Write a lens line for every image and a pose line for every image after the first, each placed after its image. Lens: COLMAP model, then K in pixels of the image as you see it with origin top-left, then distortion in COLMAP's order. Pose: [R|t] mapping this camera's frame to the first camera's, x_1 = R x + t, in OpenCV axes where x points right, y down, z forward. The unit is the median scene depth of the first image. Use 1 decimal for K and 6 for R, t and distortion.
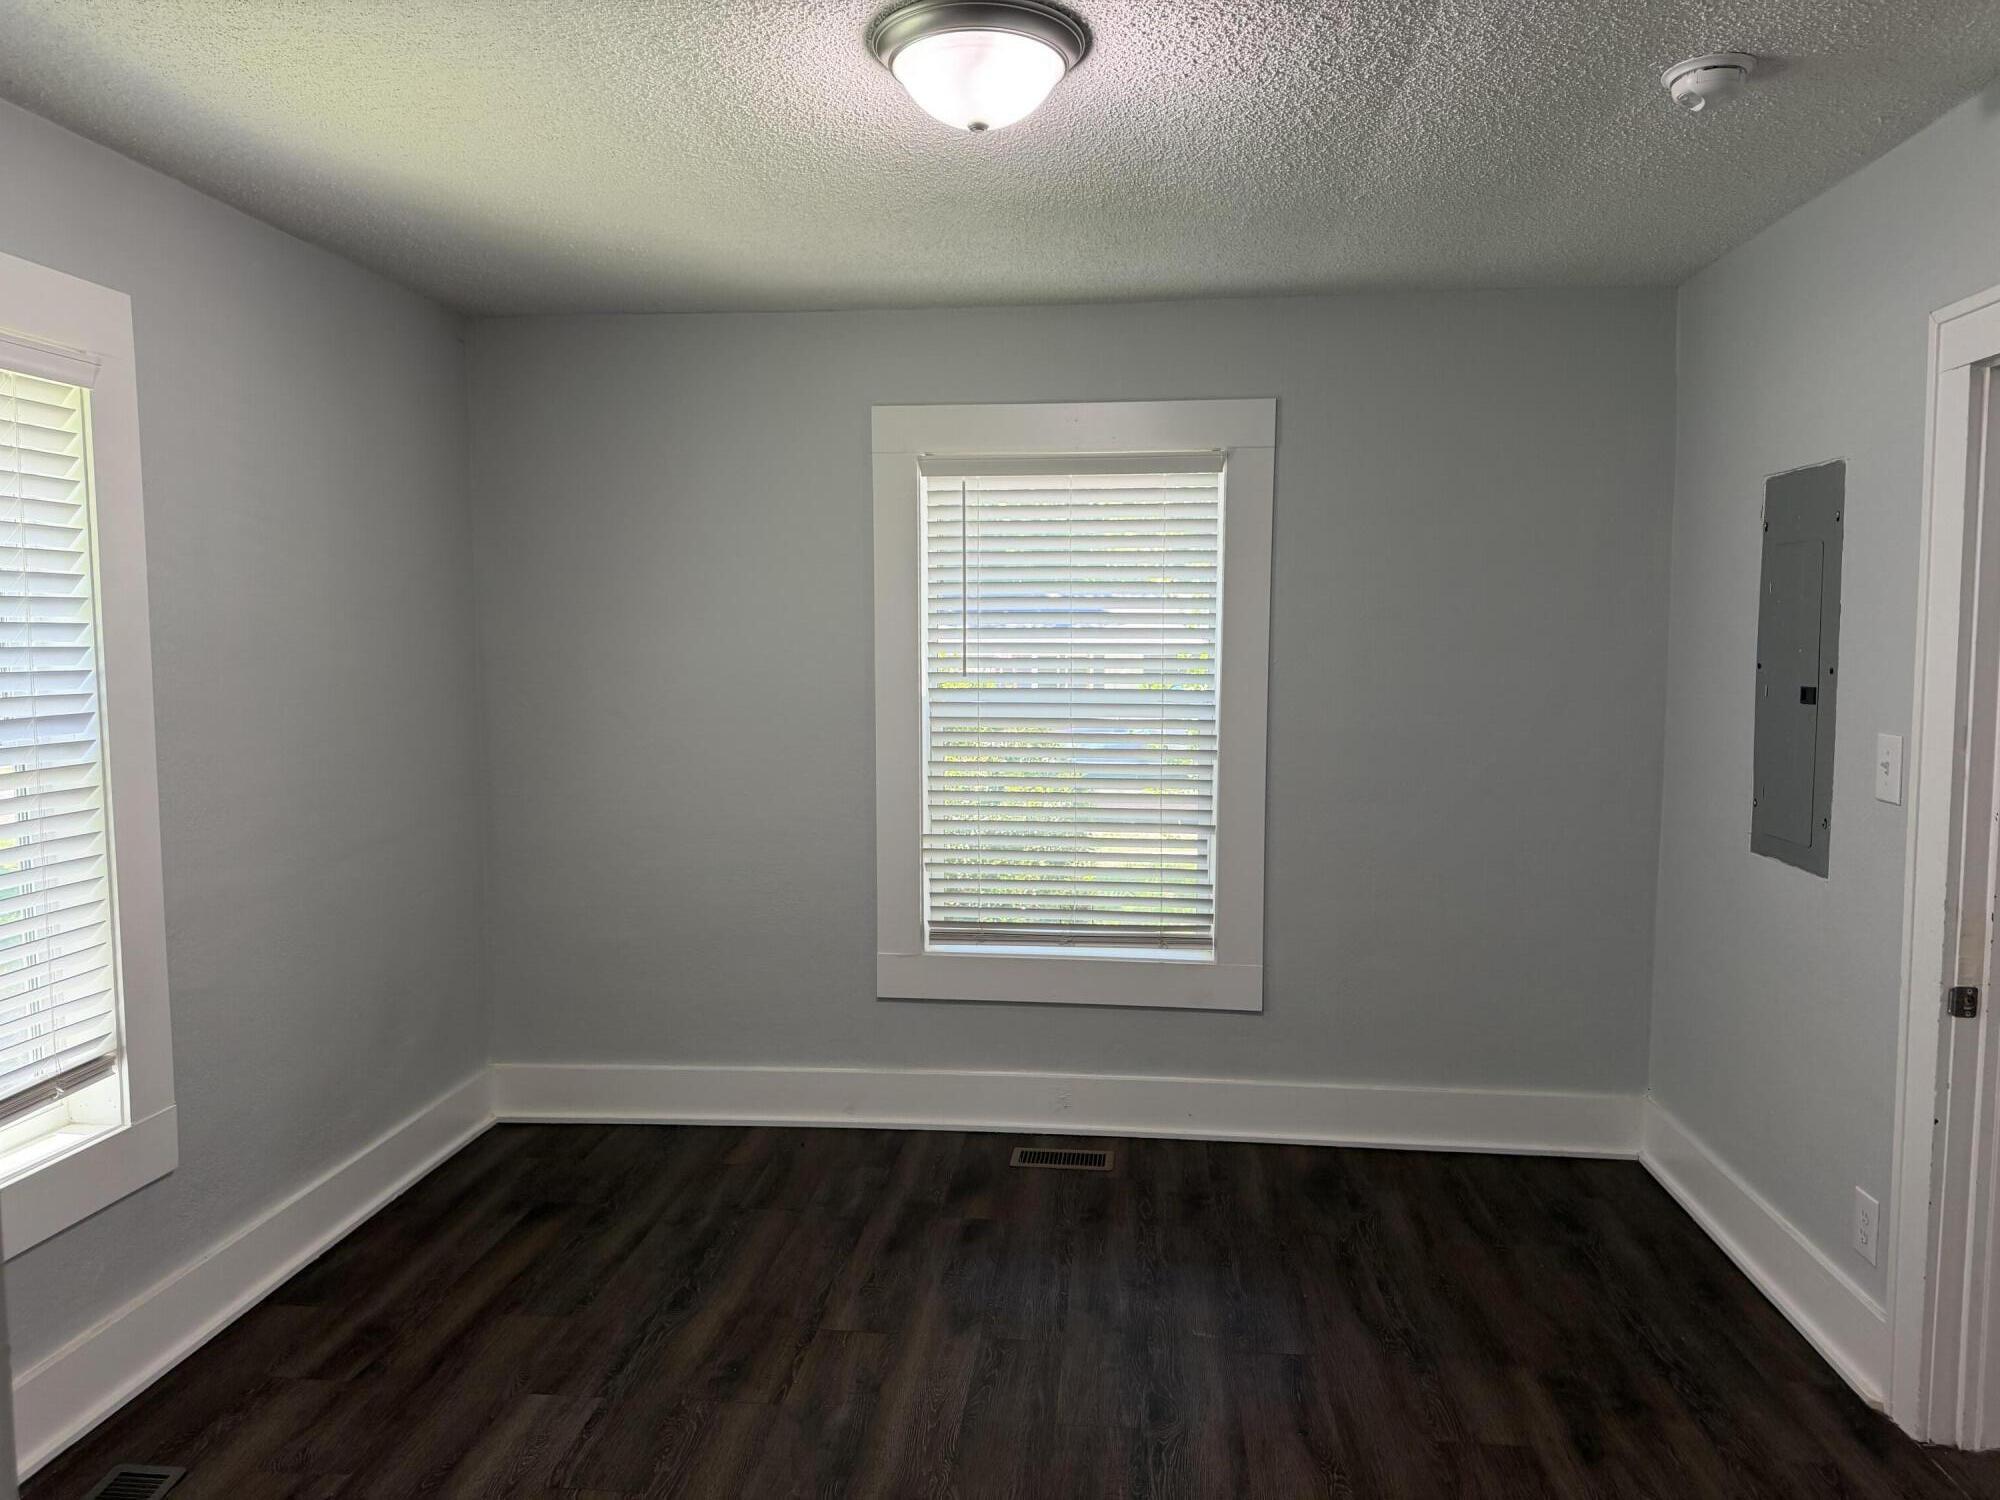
lens RADIAL K [[1403.0, 0, 995.8], [0, 1403.0, 701.9], [0, 0, 1]] dist [-0.000182, -0.002036]
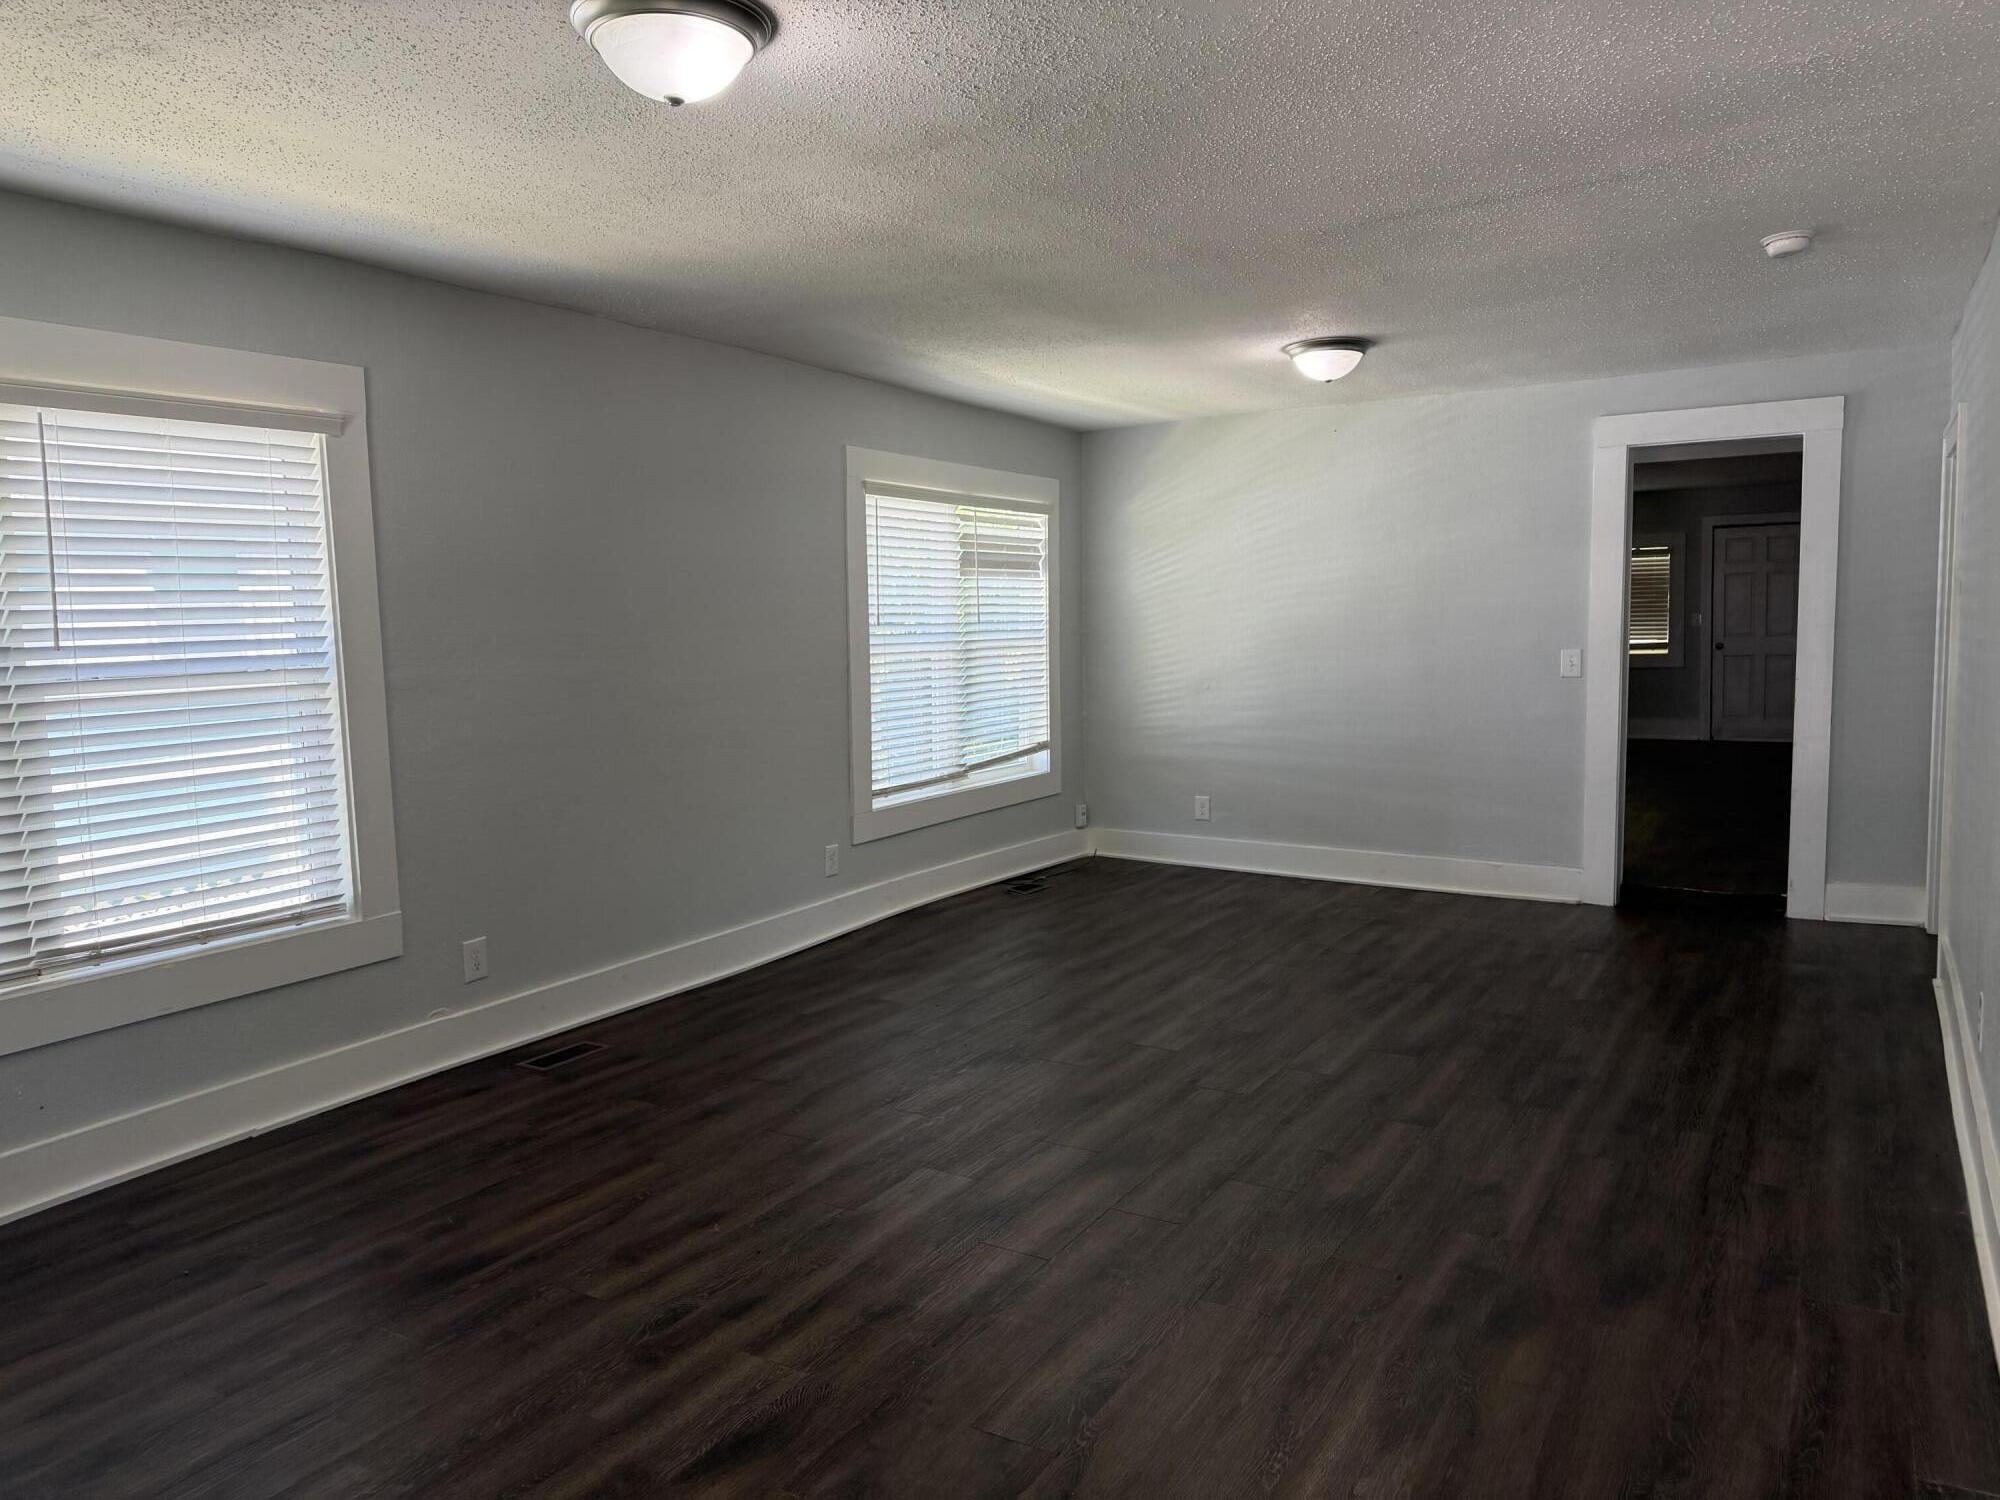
lens RADIAL K [[1417.6, 0, 1022.3], [0, 1417.6, 751.7], [0, 0, 1]] dist [0.099743, -0.102828]
pose [[0.401955, -0.099597, 0.910227, -0.586326], [0.067963, 0.994570, 0.078813, 0.012408], [-0.913134, 0.030182, 0.406541, 0.133303]]
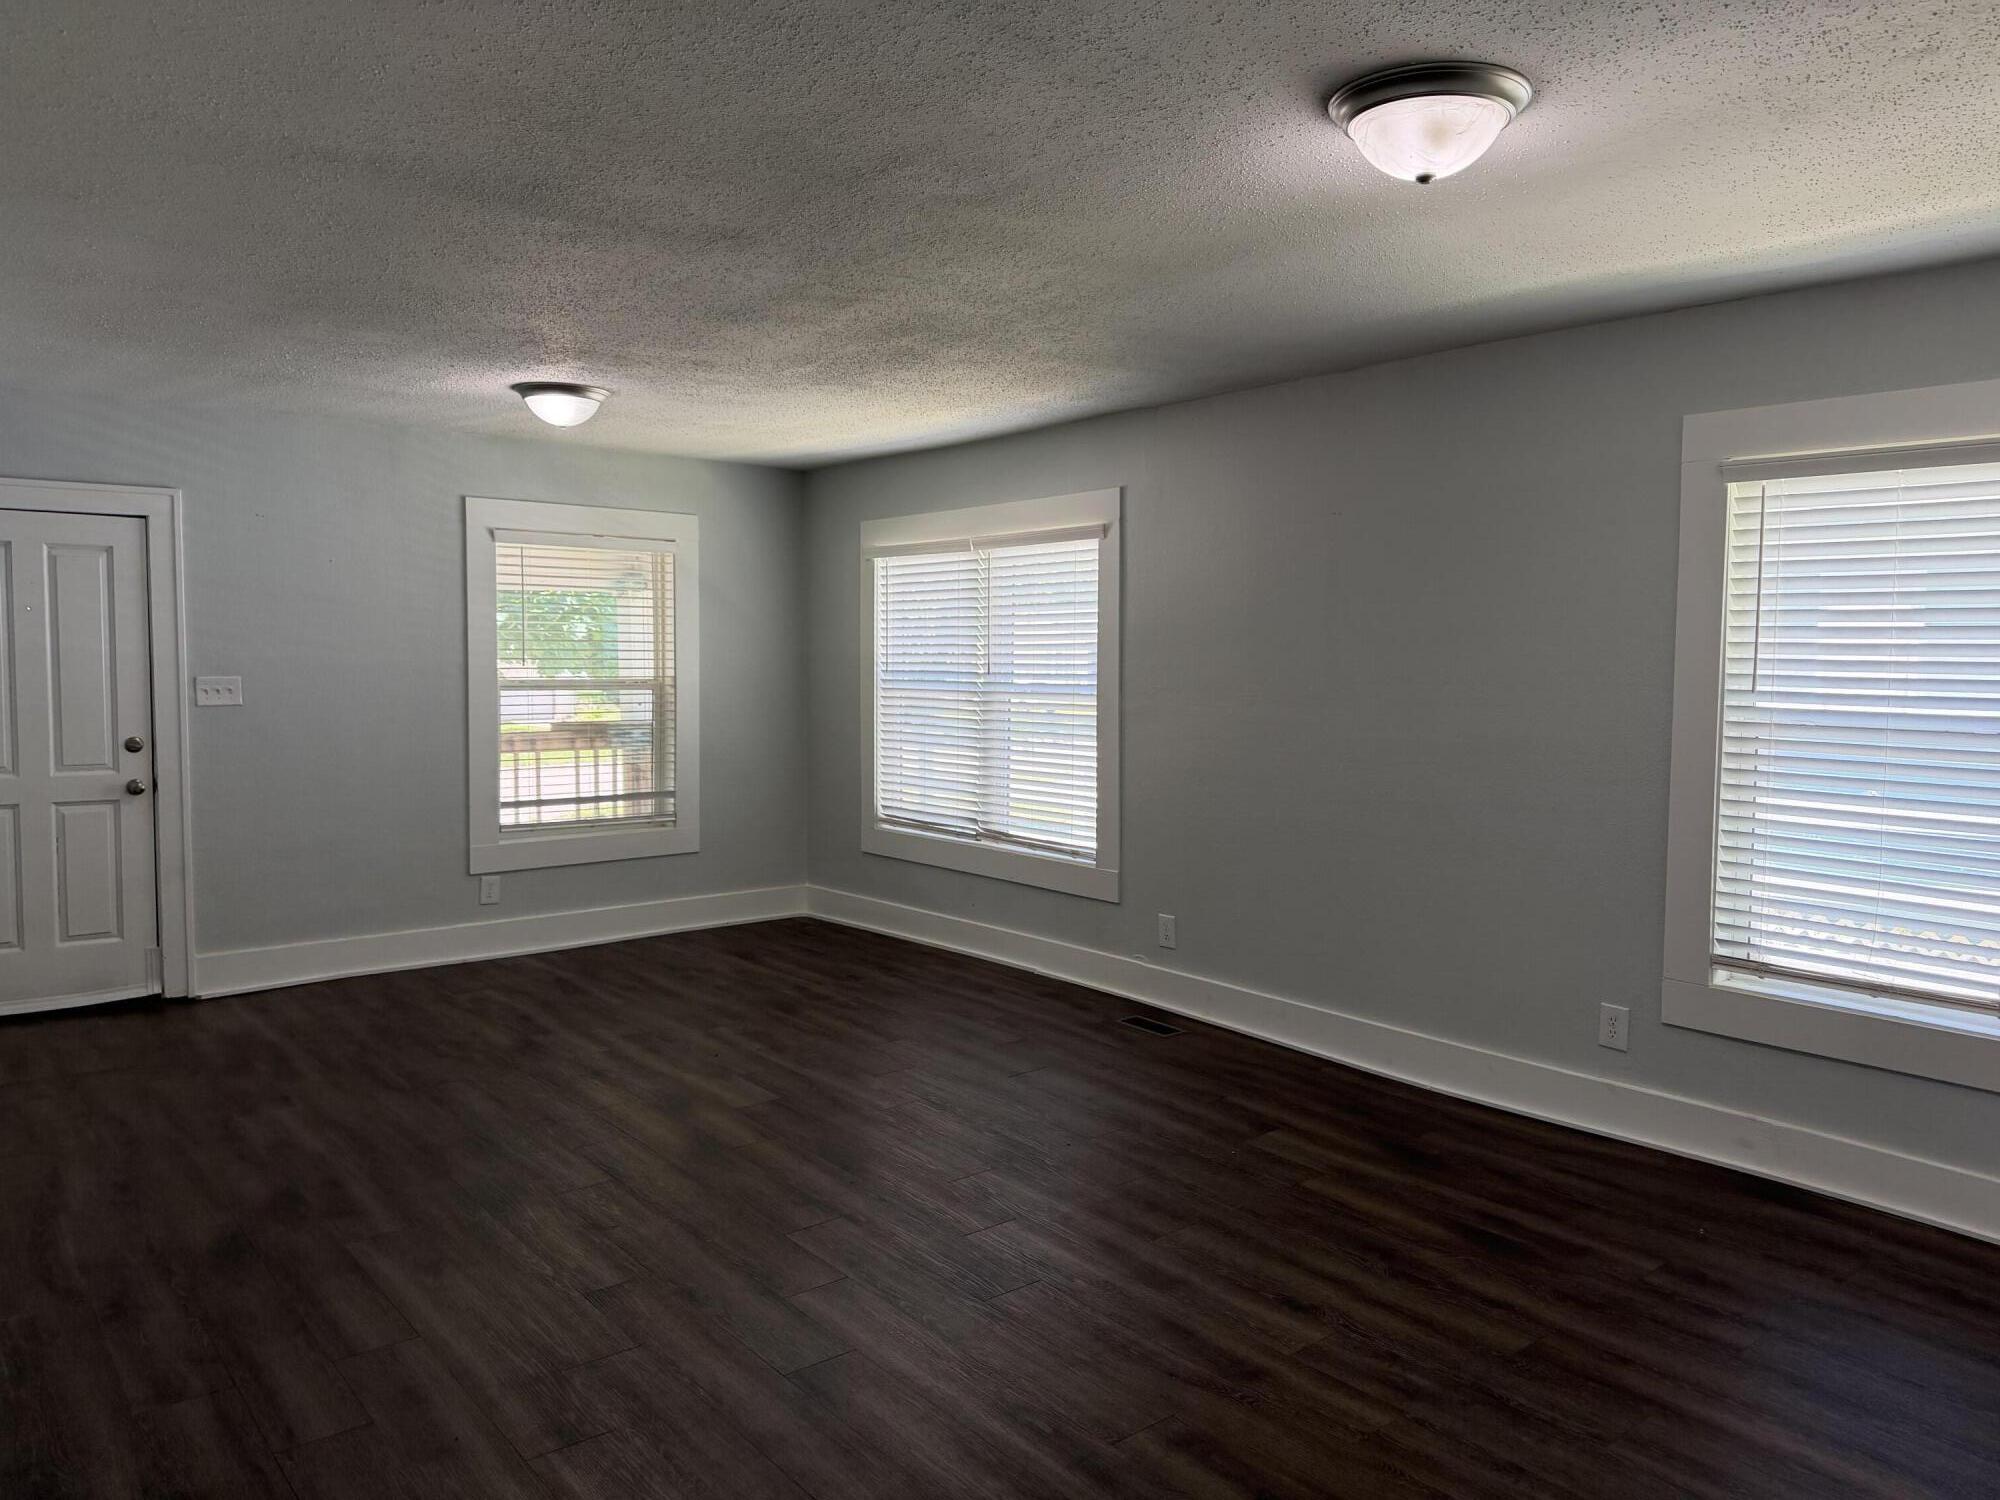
lens RADIAL K [[1407.4, 0, 1007.6], [0, 1407.4, 743.7], [0, 0, 1]] dist [0.021686, -0.005139]
pose [[0.719645, 0.052606, -0.692346, 1.124854], [-0.038183, 0.998615, 0.036188, 0.002059], [0.693291, 0.000393, 0.720657, -0.140414]]
